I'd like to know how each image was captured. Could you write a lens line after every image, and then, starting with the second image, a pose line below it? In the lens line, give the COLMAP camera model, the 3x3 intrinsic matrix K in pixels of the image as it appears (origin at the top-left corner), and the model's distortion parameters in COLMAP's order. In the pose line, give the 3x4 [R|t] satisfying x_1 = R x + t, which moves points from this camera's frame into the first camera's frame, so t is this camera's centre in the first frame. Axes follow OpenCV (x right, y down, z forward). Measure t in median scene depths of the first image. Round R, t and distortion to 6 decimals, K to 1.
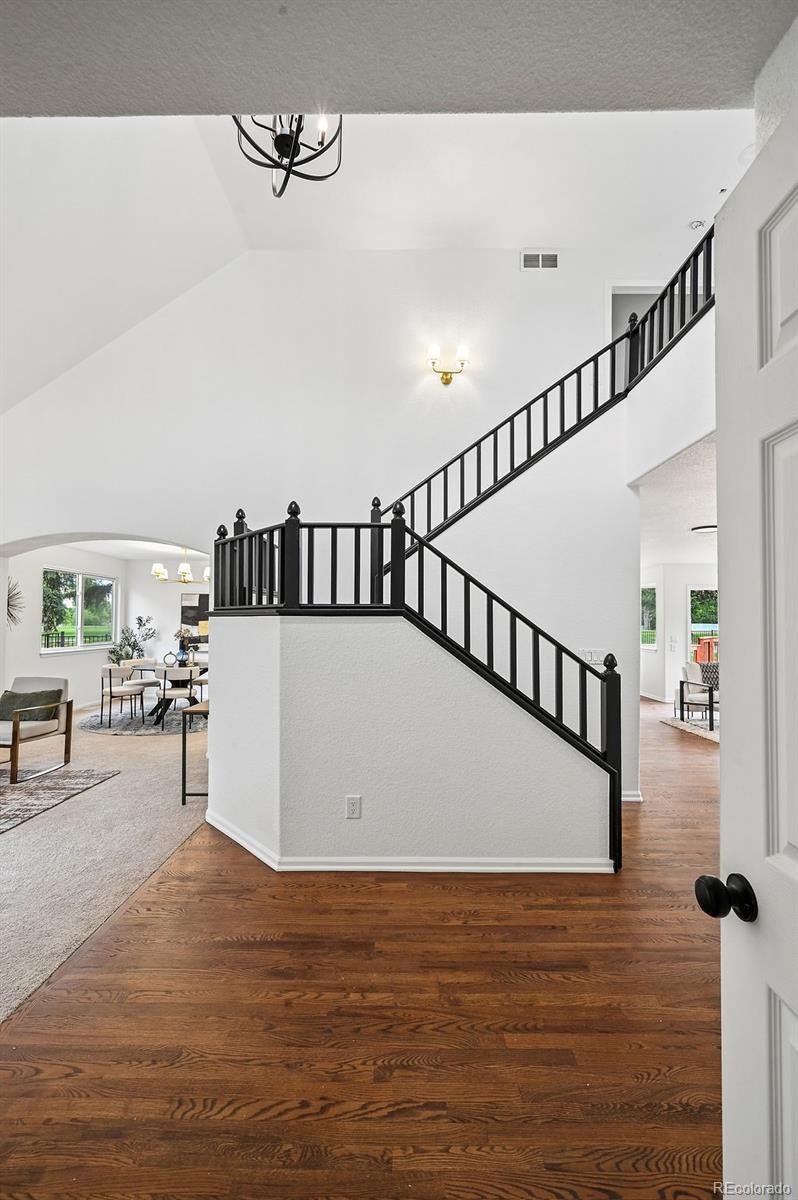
lens RADIAL K [[508.4, 0, 413.2], [0, 508.4, 620.6], [0, 0, 1]] dist [0.001409, 0.000301]
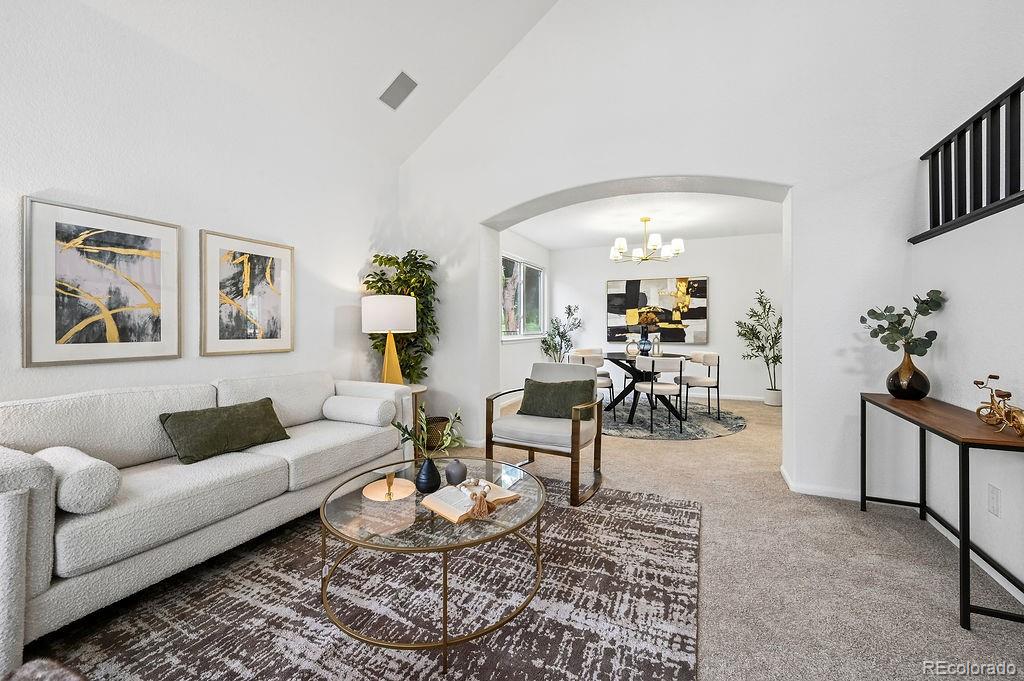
lens RADIAL K [[433.8, 0, 507.6], [0, 433.8, 330.4], [0, 0, 1]] dist [0.001409, 0.000301]
pose [[0.911738, -0.001149, -0.410772, -0.318048], [0.005963, 0.999928, 0.010439, 0.031545], [0.410730, -0.011967, 0.911678, 0.203898]]
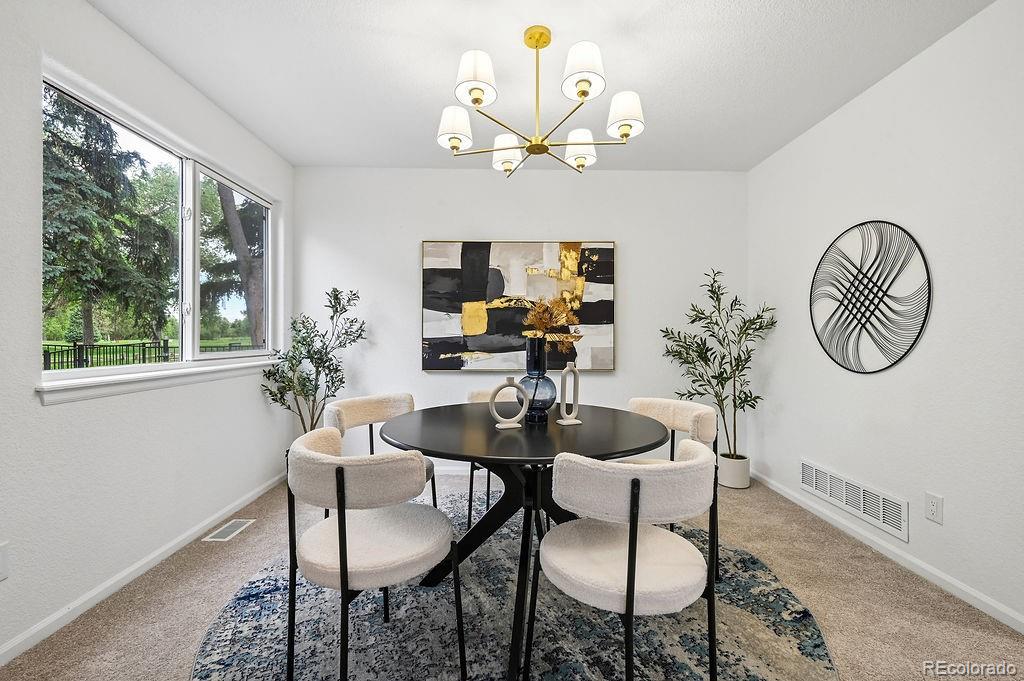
lens RADIAL K [[483.7, 0, 519.1], [0, 483.7, 339.6], [0, 0, 1]] dist [0.002890, 0.000871]
pose [[0.999780, -0.001942, 0.020863, -0.412443], [0.001739, 0.999951, 0.009725, 0.031414], [-0.020881, -0.009686, 0.999735, 0.625037]]
